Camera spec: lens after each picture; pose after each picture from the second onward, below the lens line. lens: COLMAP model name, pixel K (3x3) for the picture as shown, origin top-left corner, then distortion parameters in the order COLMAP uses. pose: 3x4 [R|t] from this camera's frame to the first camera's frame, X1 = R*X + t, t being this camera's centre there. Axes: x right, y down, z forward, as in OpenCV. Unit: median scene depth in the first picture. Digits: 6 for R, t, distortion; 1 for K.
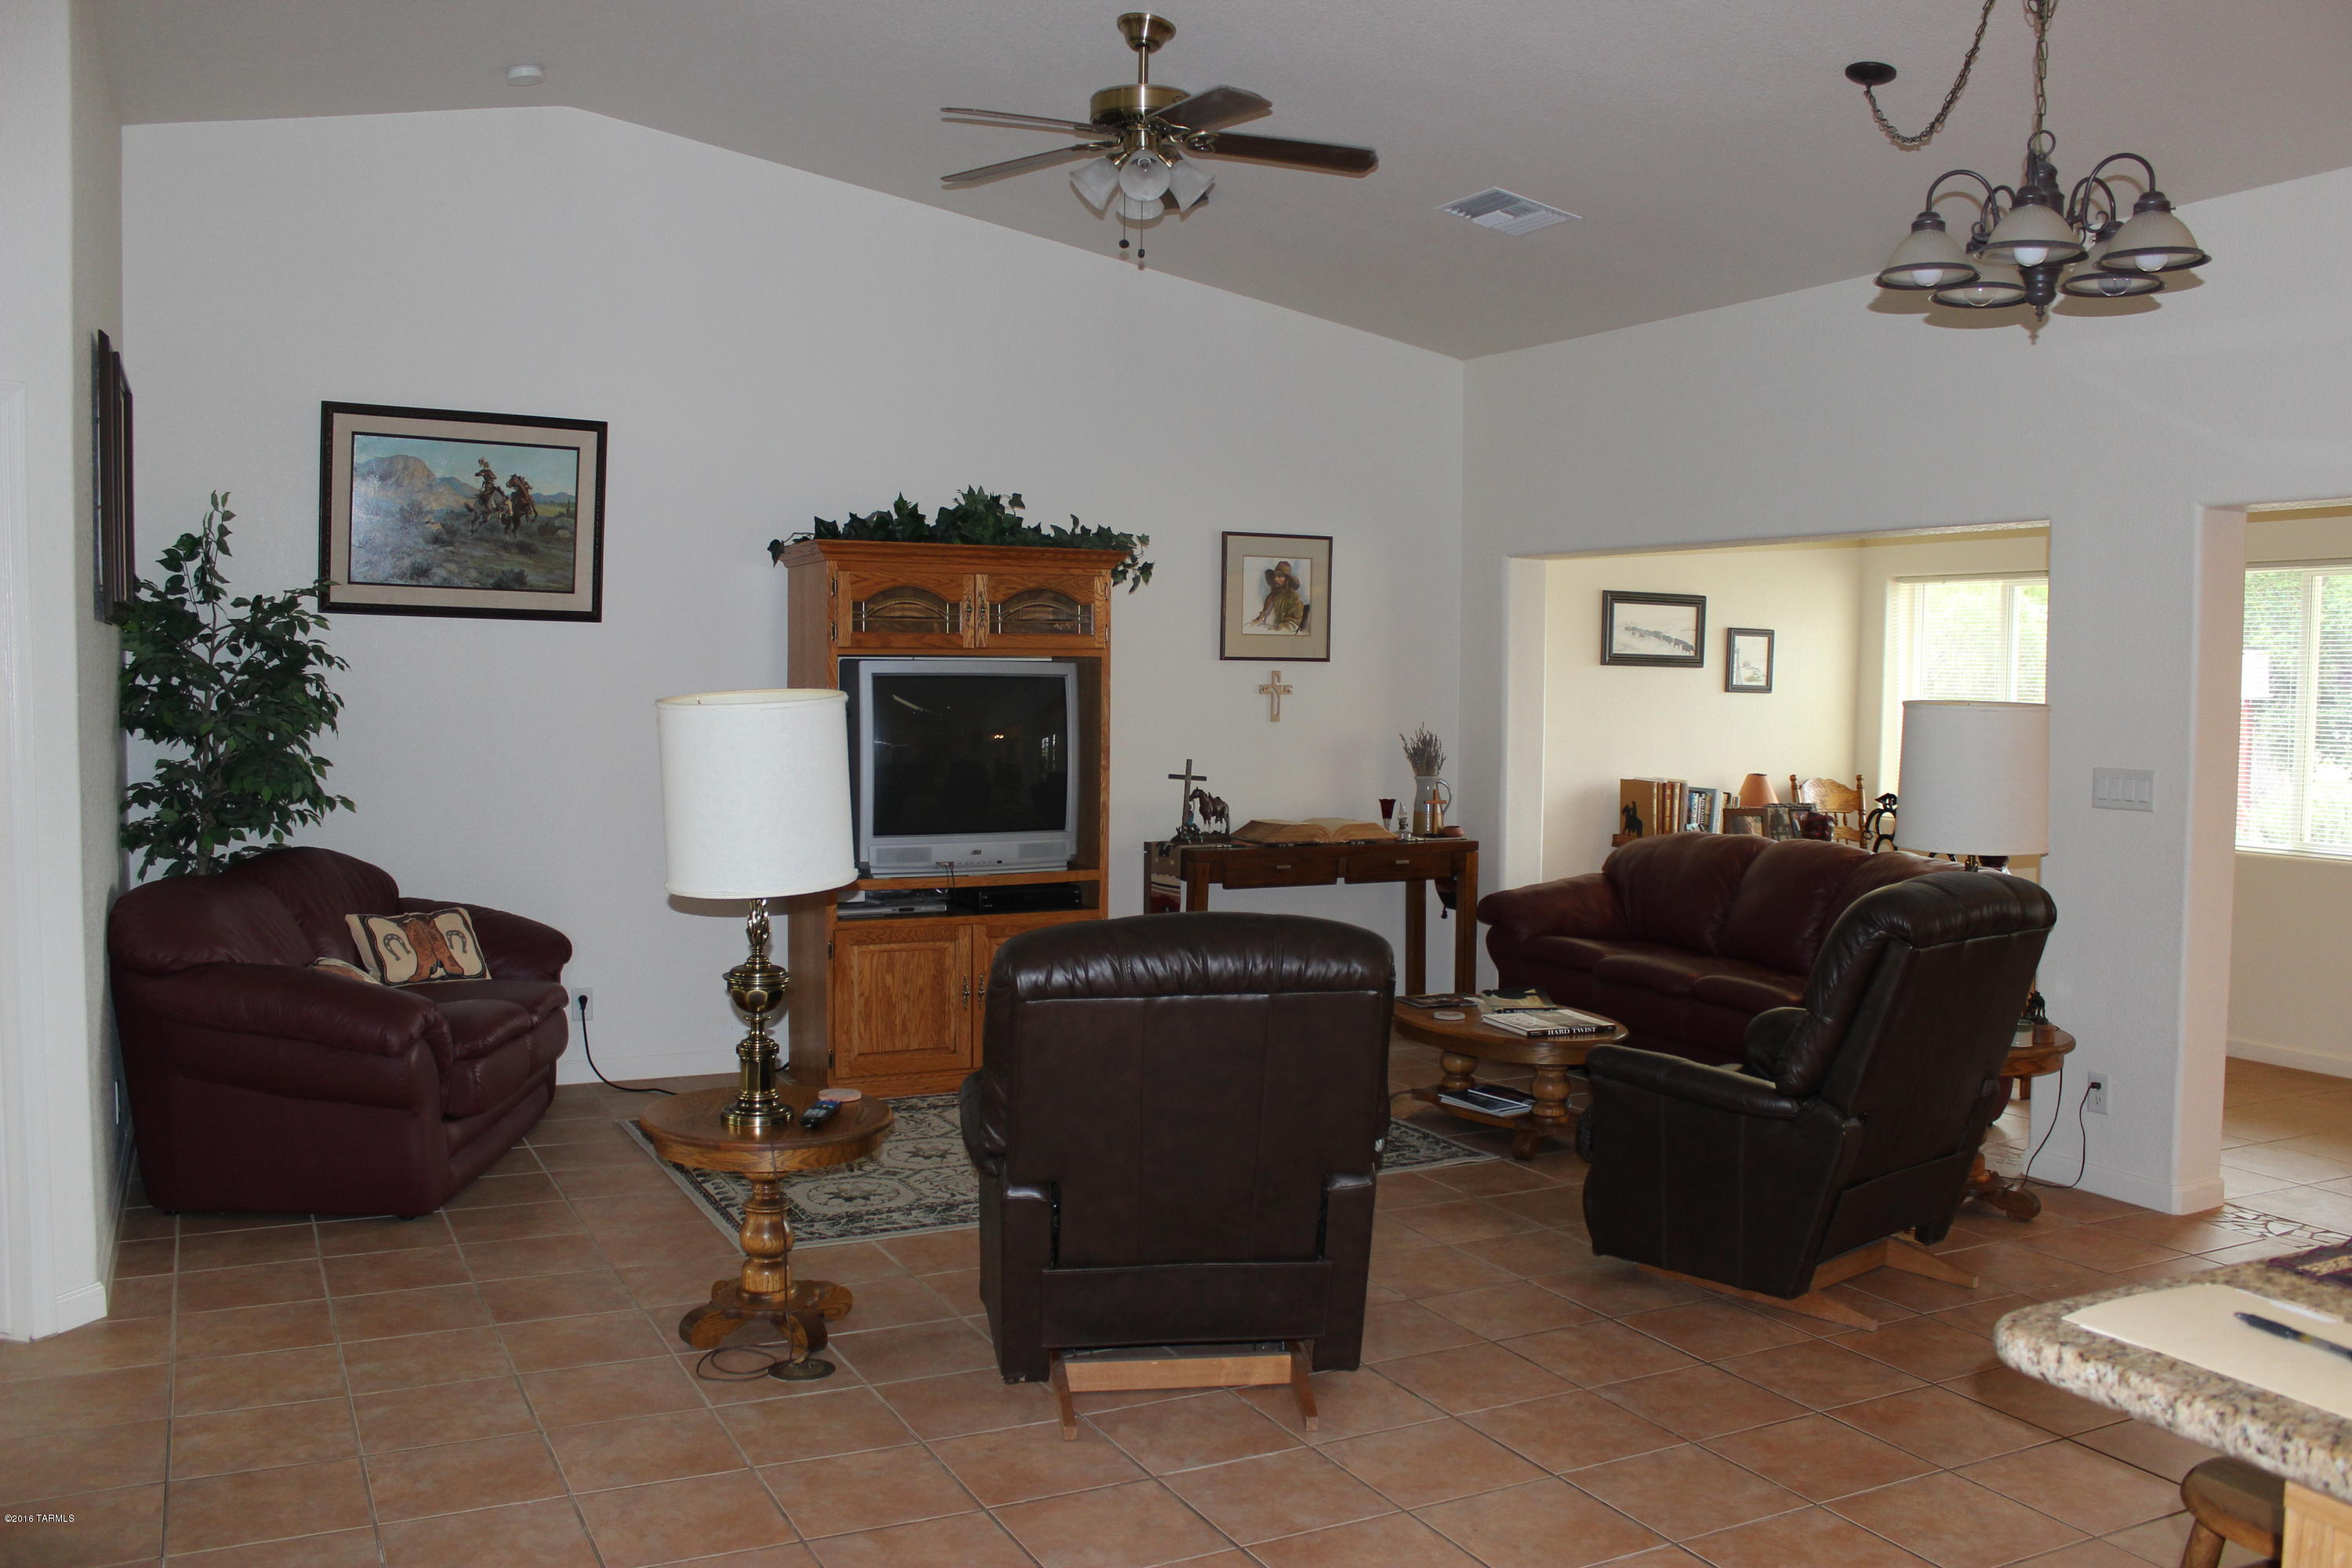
lens RADIAL K [[1963.6, 0, 1181.8], [0, 1963.6, 786.4], [0, 0, 1]] dist [-0.170321, 0.145817]
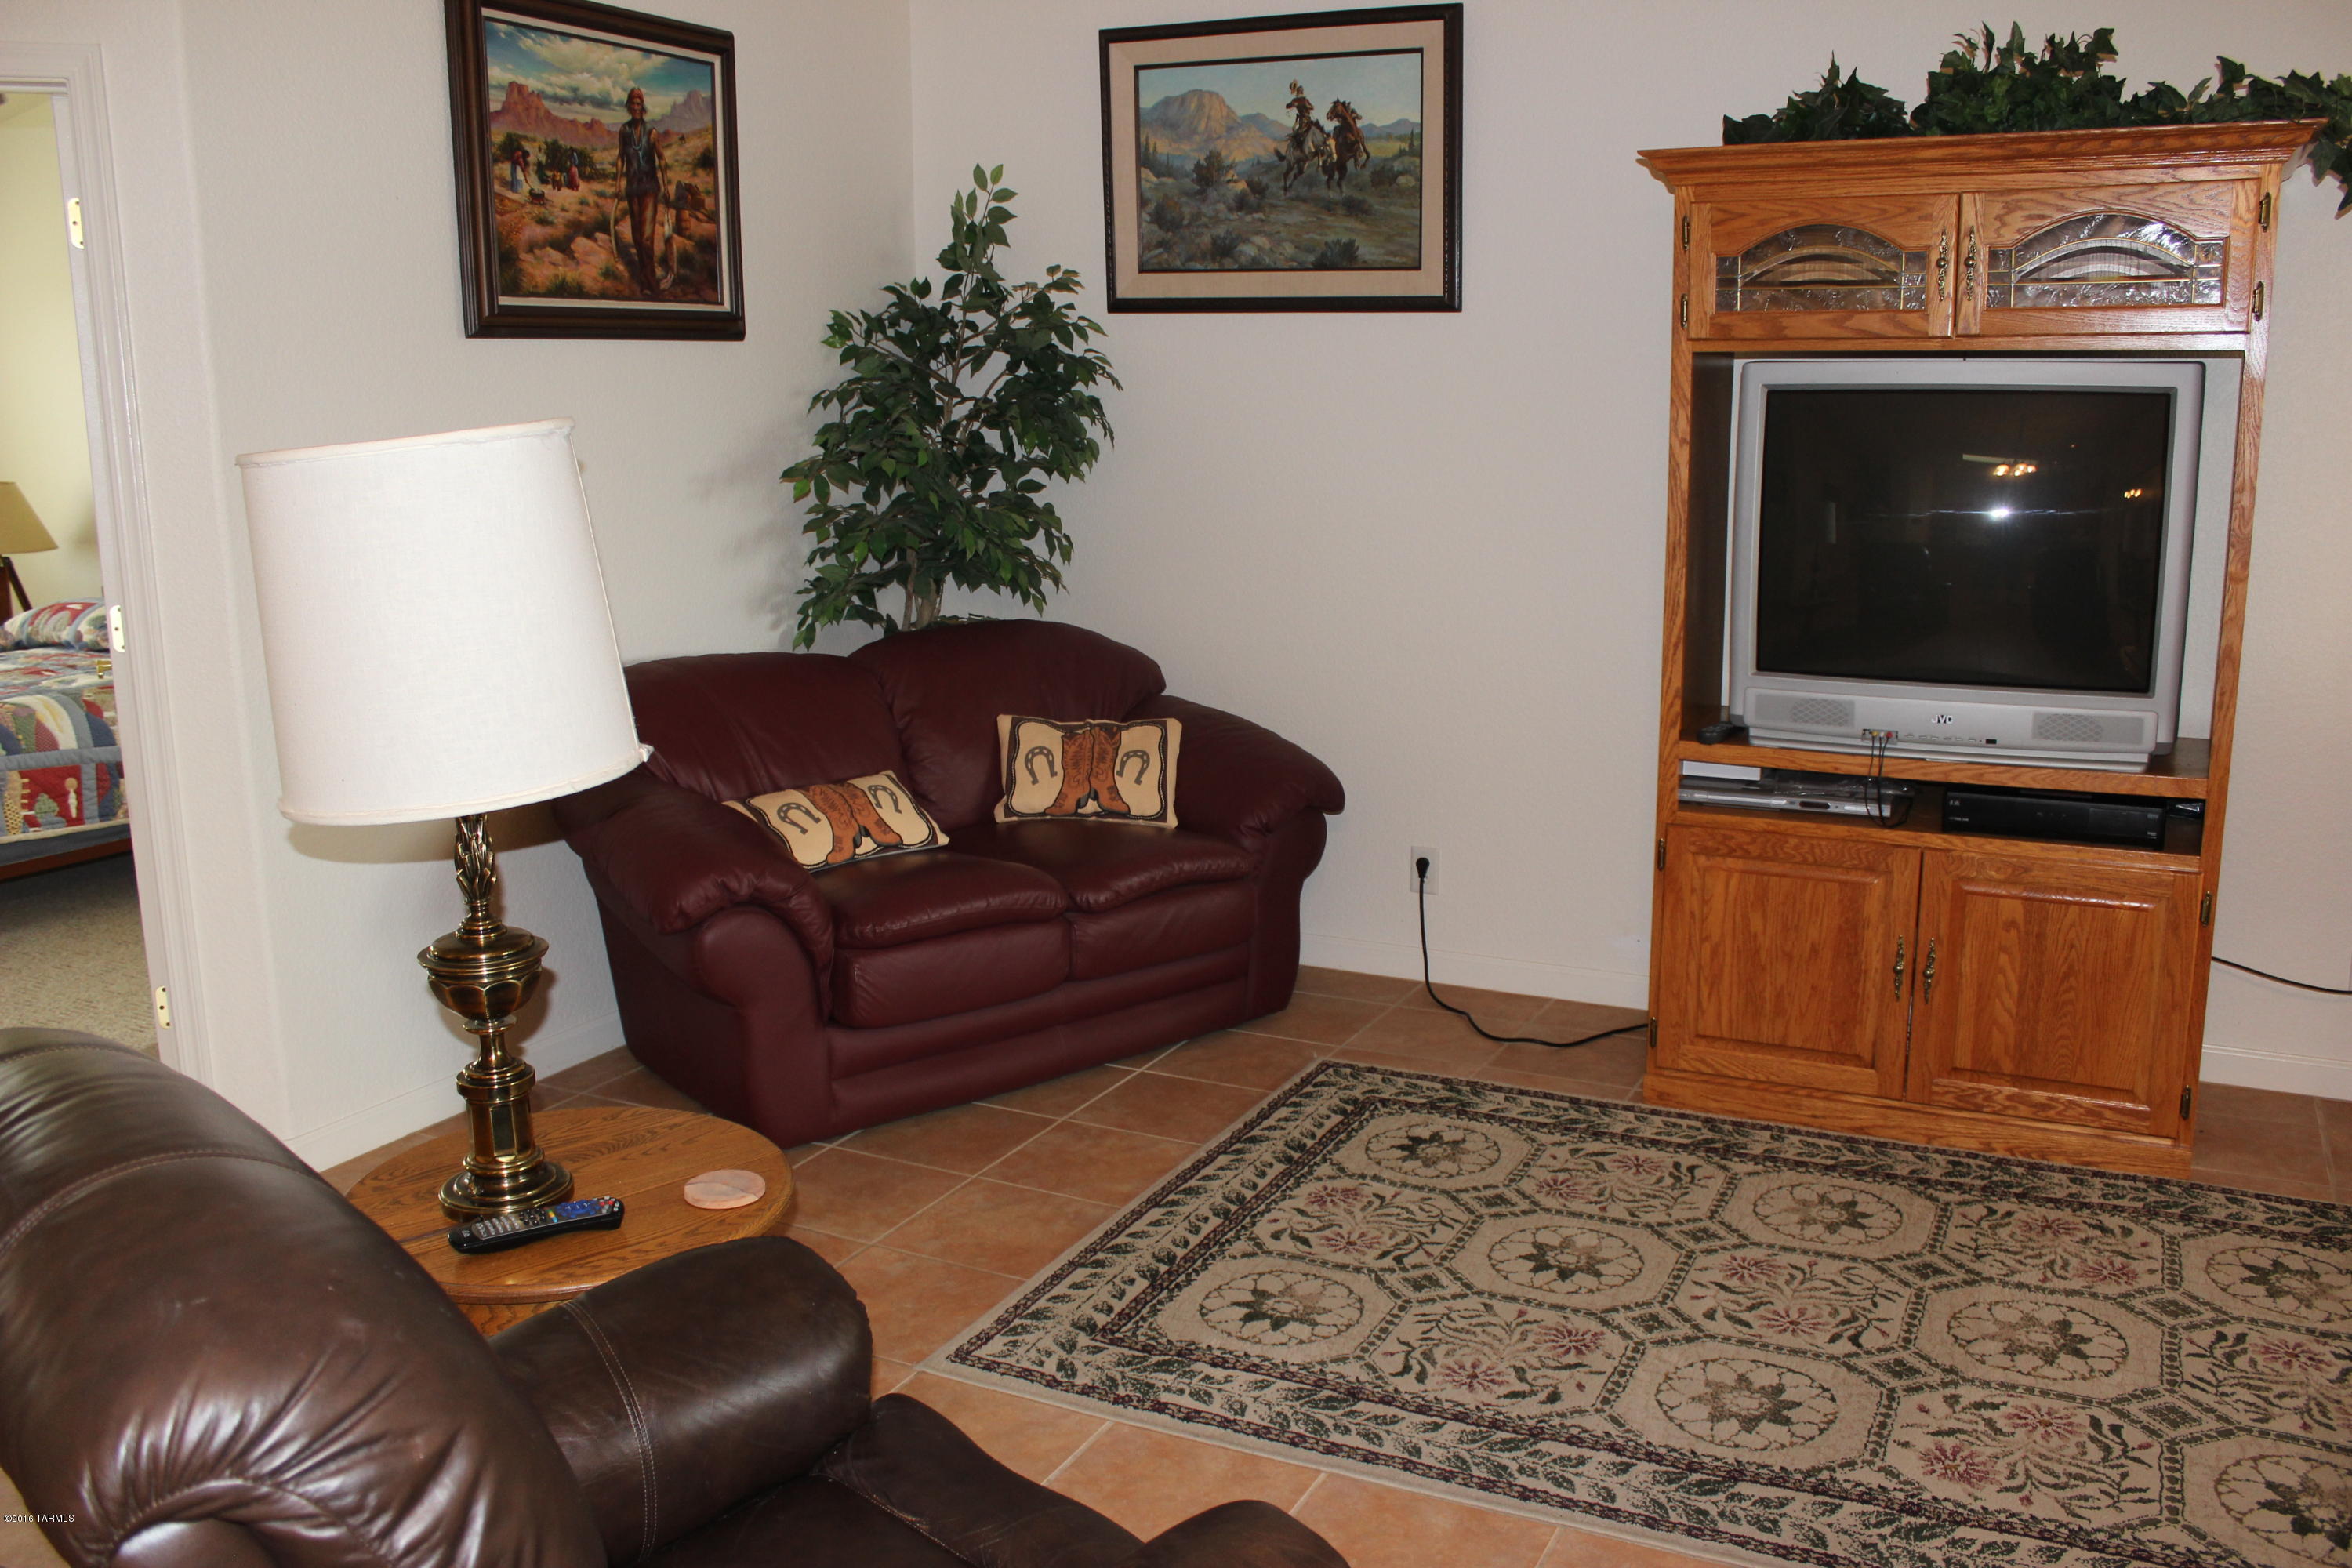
lens RADIAL K [[1963.6, 0, 1181.8], [0, 1963.6, 786.4], [0, 0, 1]] dist [-0.170321, 0.145817]
pose [[0.586222, 0.142408, -0.797536, 0.199855], [-0.030882, 0.987642, 0.153653, -0.023250], [0.809562, -0.065445, 0.583375, 0.525185]]
